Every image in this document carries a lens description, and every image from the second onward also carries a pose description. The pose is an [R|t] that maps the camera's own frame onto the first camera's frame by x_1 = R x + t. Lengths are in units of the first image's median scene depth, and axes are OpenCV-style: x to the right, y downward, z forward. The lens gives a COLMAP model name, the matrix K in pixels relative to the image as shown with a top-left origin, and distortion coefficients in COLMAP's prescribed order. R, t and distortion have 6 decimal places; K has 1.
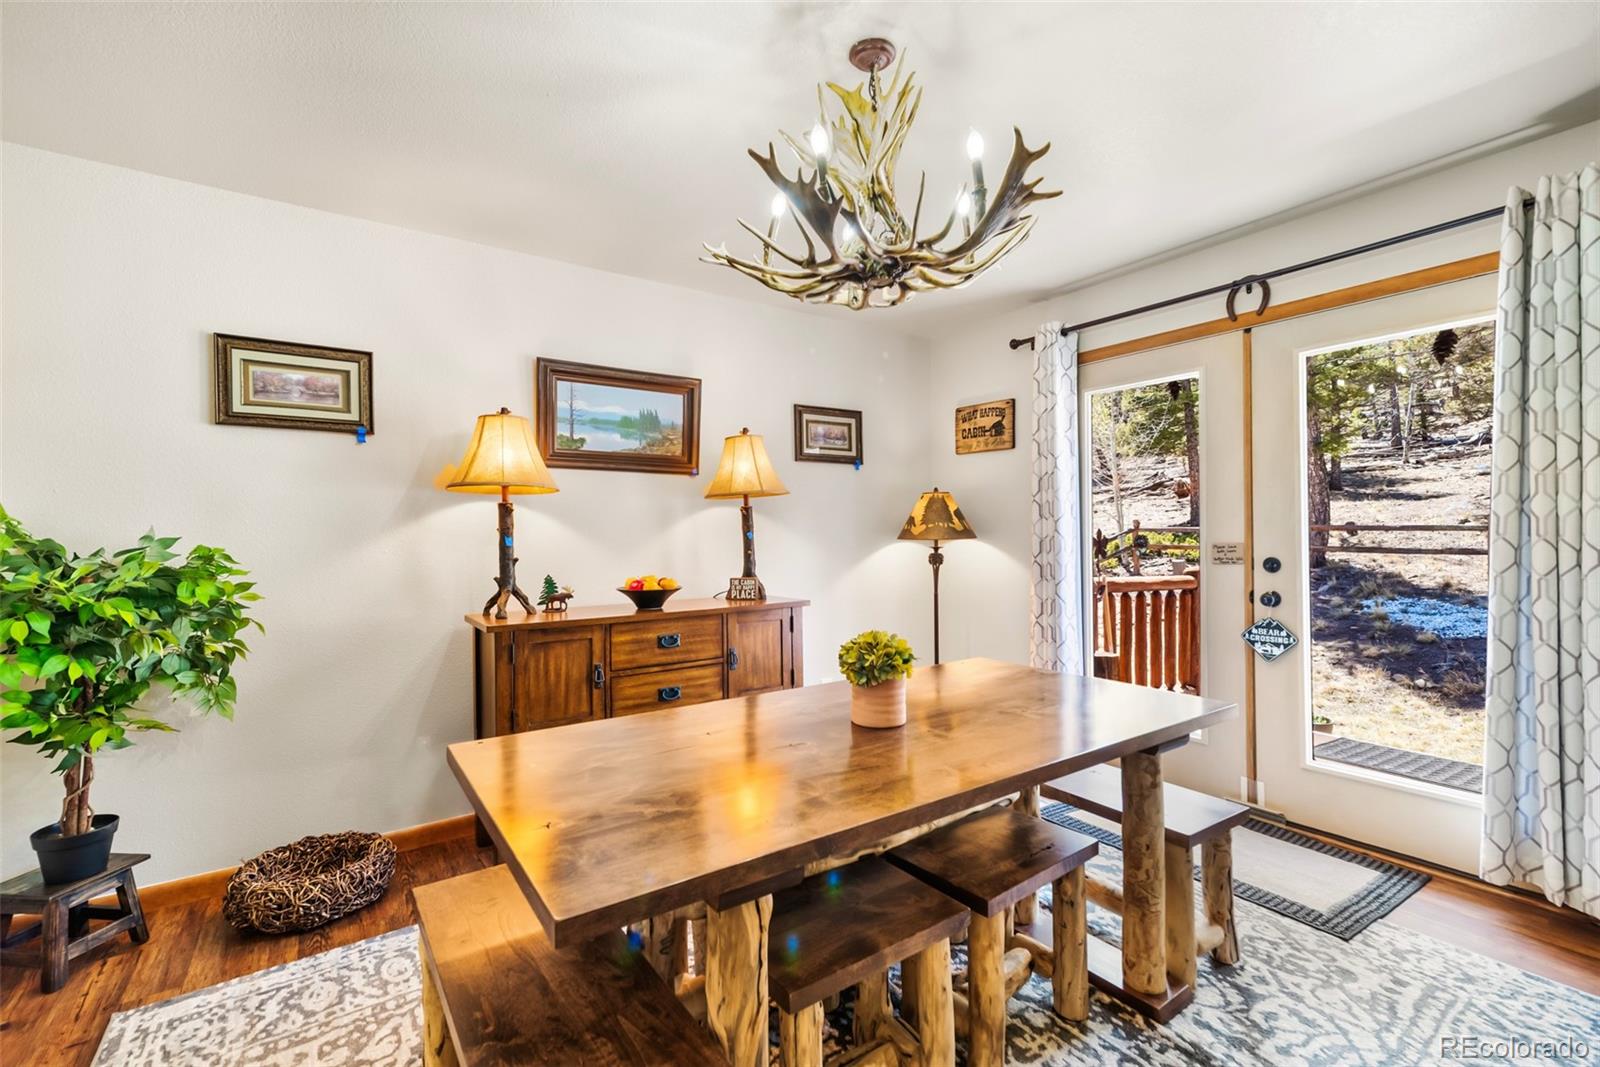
lens RADIAL K [[690.3, 0, 797.7], [0, 690.3, 537.4], [0, 0, 1]] dist [-0.000837, -0.000106]
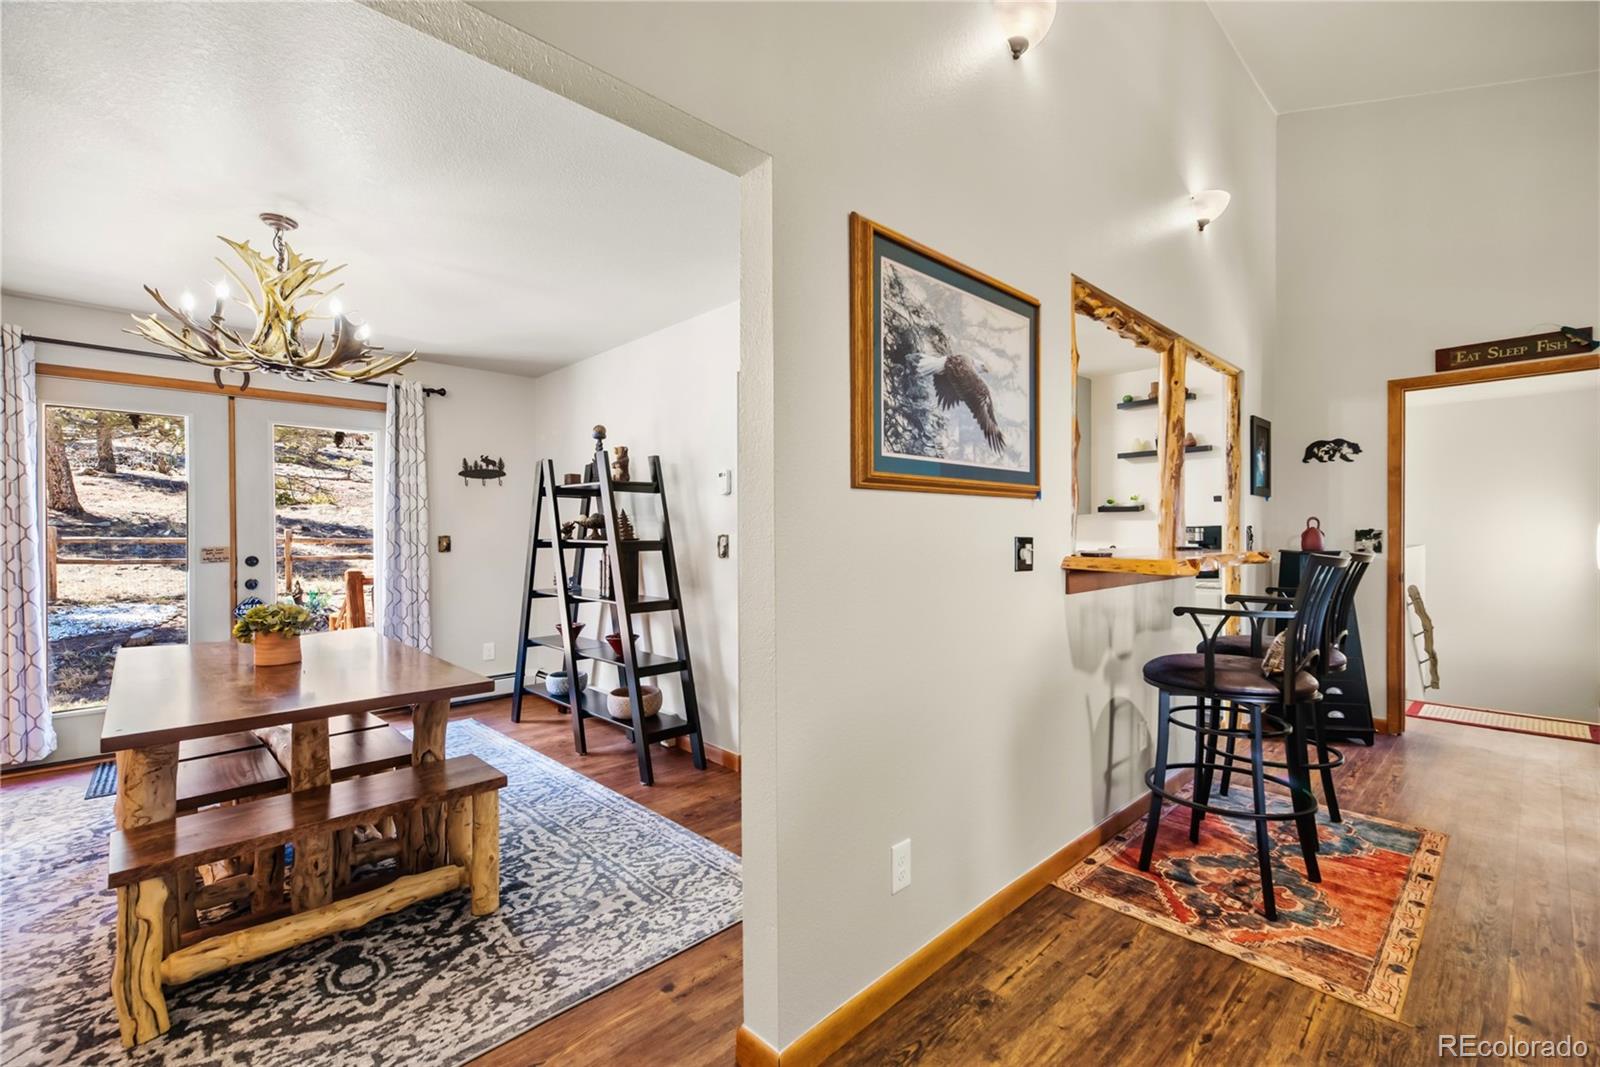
lens RADIAL K [[688.0, 0, 805.4], [0, 688.0, 537.5], [0, 0, 1]] dist [0.007794, 0.000411]
pose [[-0.161545, 0.005973, 0.986847, -0.886956], [0.012774, 0.999911, -0.003961, 0.009012], [-0.986783, 0.011966, -0.161607, 0.058917]]
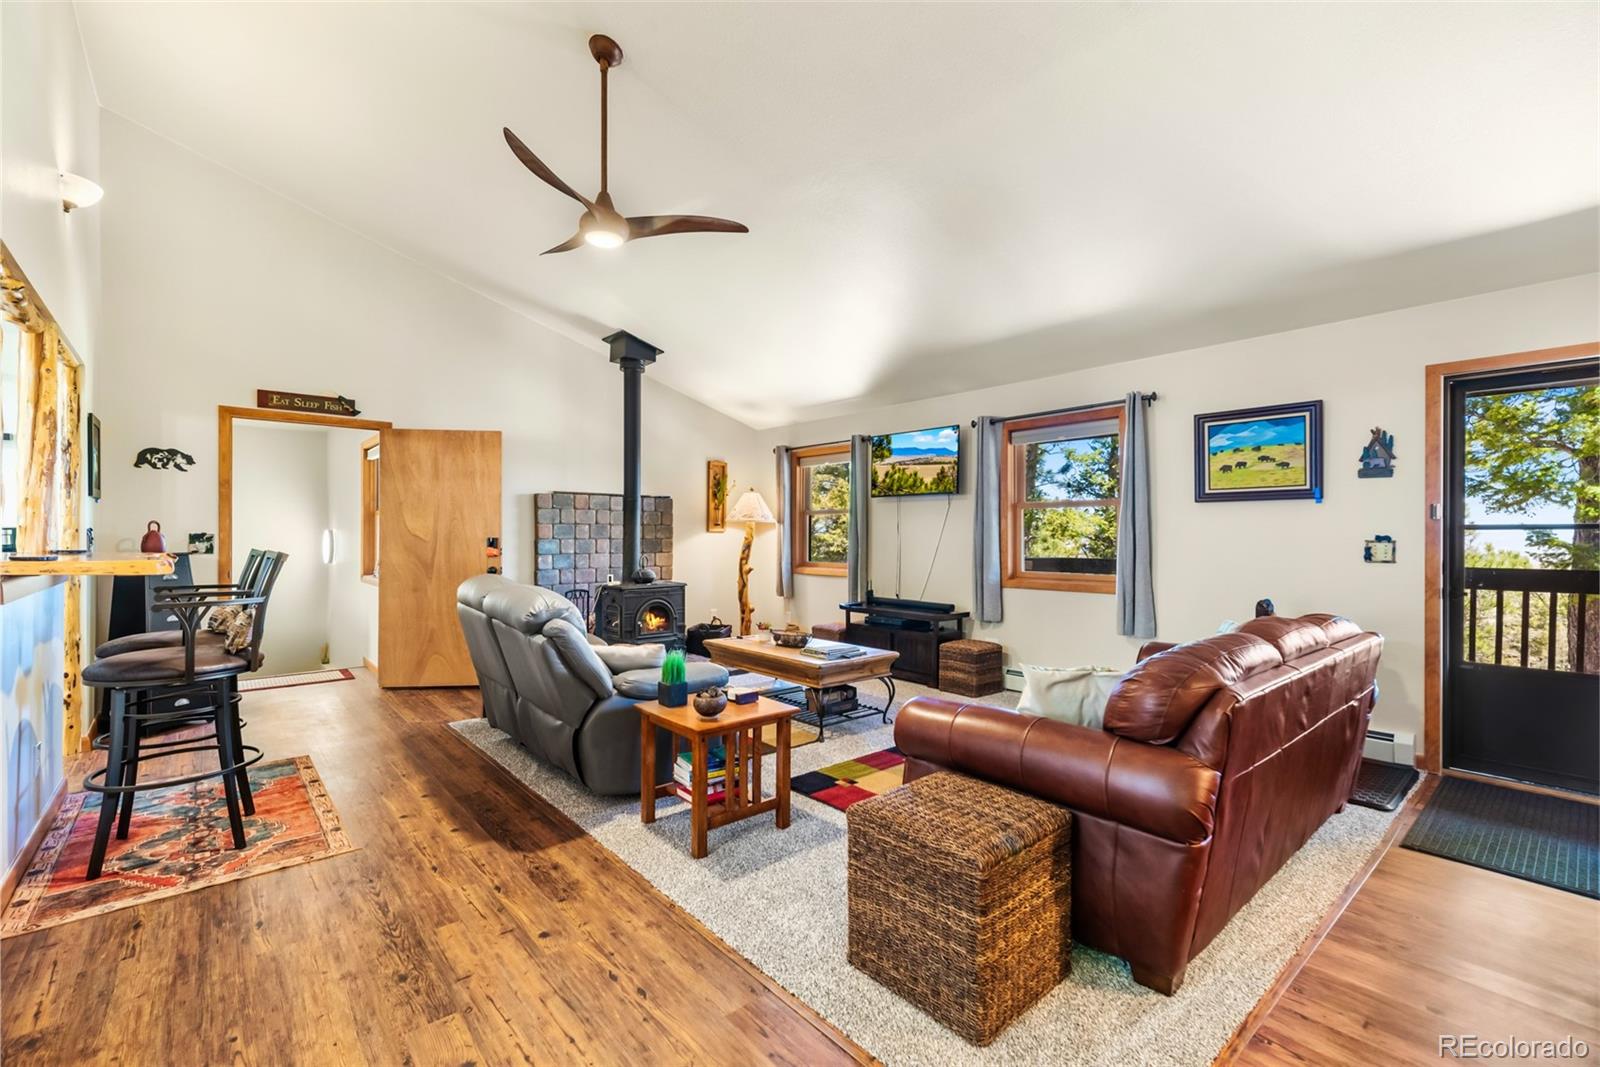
lens RADIAL K [[688.0, 0, 805.4], [0, 688.0, 537.5], [0, 0, 1]] dist [0.007794, 0.000411]
pose [[-0.993027, 0.007541, -0.117647, -0.872154], [0.006554, 0.999940, 0.008774, 0.006559], [0.117706, 0.007942, -0.993017, 0.430426]]
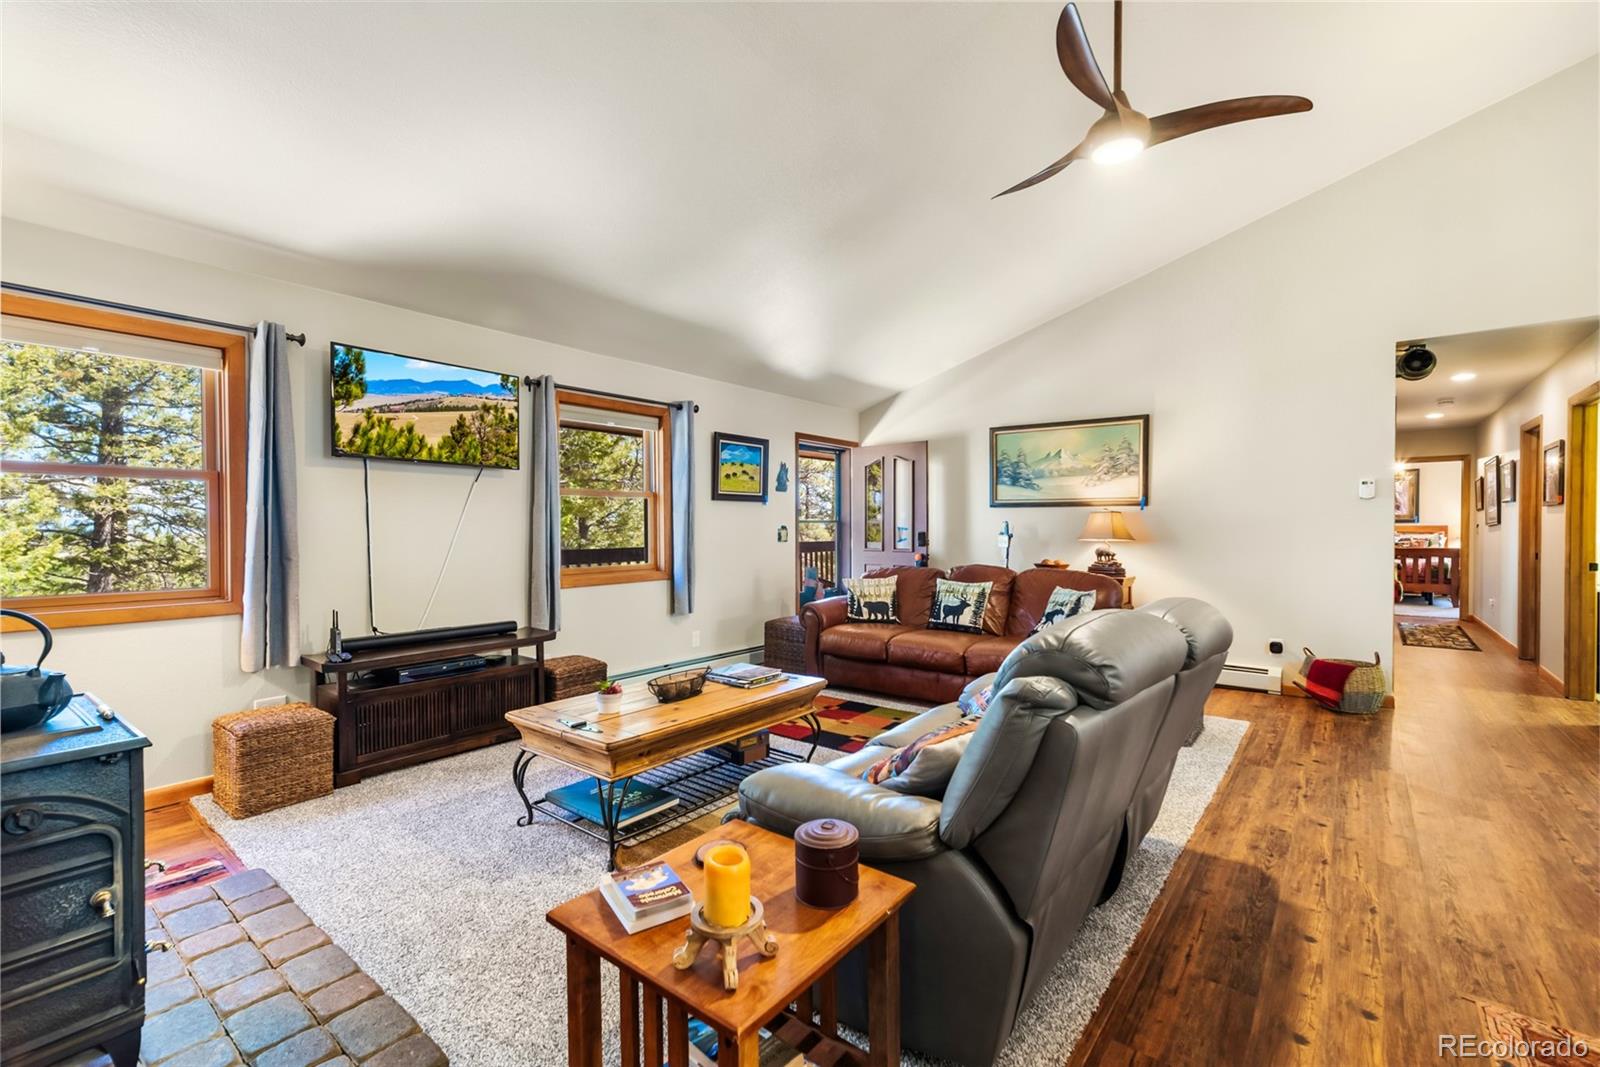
lens RADIAL K [[688.0, 0, 805.4], [0, 688.0, 537.5], [0, 0, 1]] dist [0.007794, 0.000411]
pose [[0.293348, 0.022224, -0.955747, -0.025718], [-0.004517, 0.999751, 0.021860, 0.010117], [0.955995, -0.002095, 0.293375, -1.202167]]
